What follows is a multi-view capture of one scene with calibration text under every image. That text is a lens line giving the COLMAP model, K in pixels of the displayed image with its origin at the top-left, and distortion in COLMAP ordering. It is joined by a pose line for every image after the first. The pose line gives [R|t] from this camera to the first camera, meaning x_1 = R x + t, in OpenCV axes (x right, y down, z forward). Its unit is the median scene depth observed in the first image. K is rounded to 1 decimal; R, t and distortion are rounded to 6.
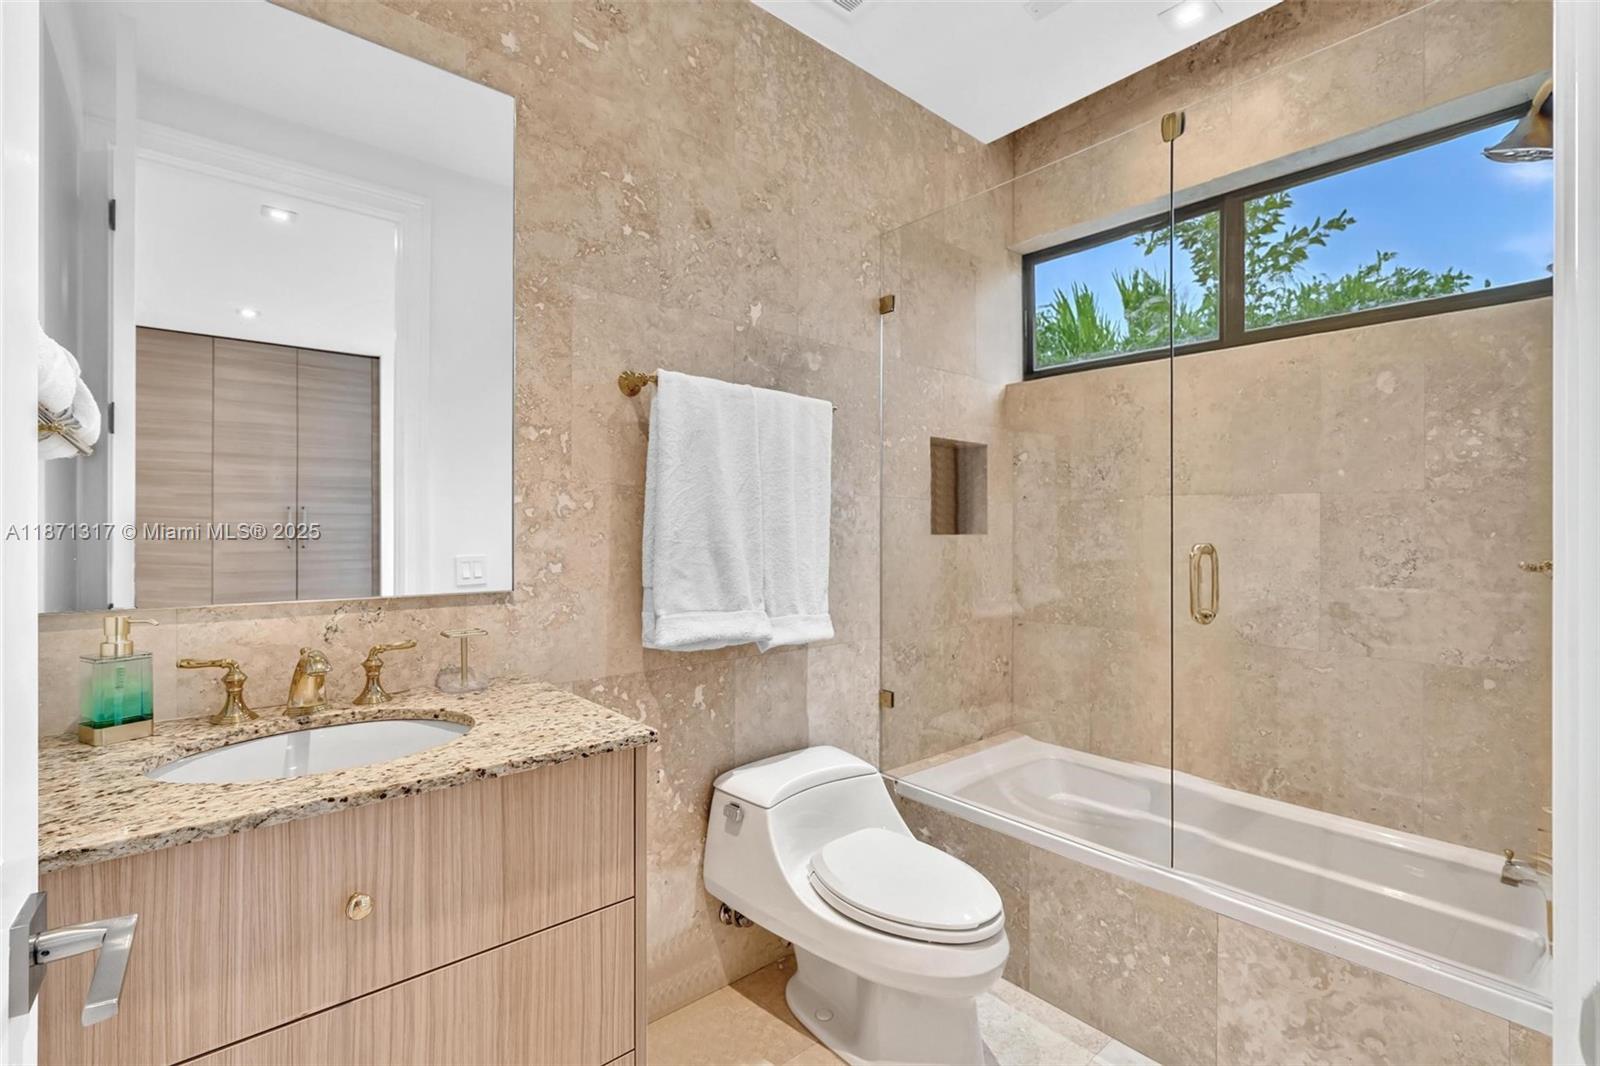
lens RADIAL K [[714.6, 0, 807.1], [0, 714.6, 544.6], [0, 0, 1]] dist [-0.012672, -0.000252]
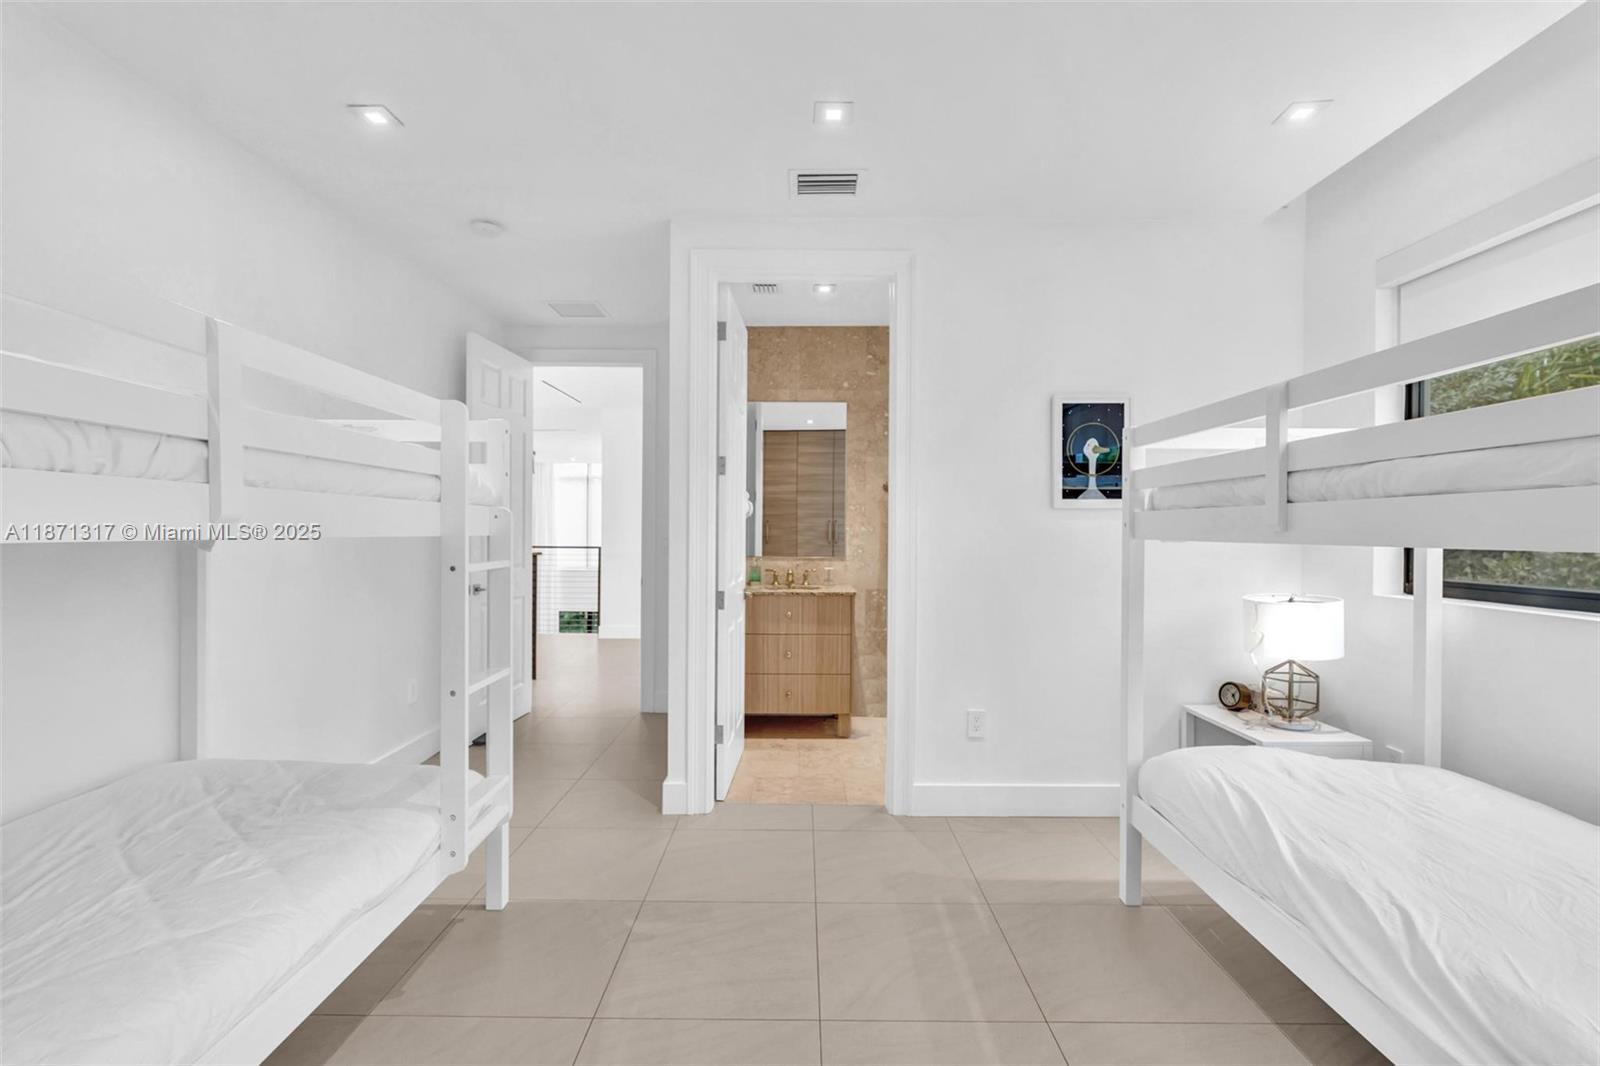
lens RADIAL K [[714.6, 0, 798.2], [0, 714.6, 532.0], [0, 0, 1]] dist [-0.012672, -0.000252]
pose [[0.746399, -0.001005, -0.665498, 1.470324], [-0.003533, 0.999979, -0.005473, -0.030379], [0.665490, 0.006436, 0.746379, -1.447067]]
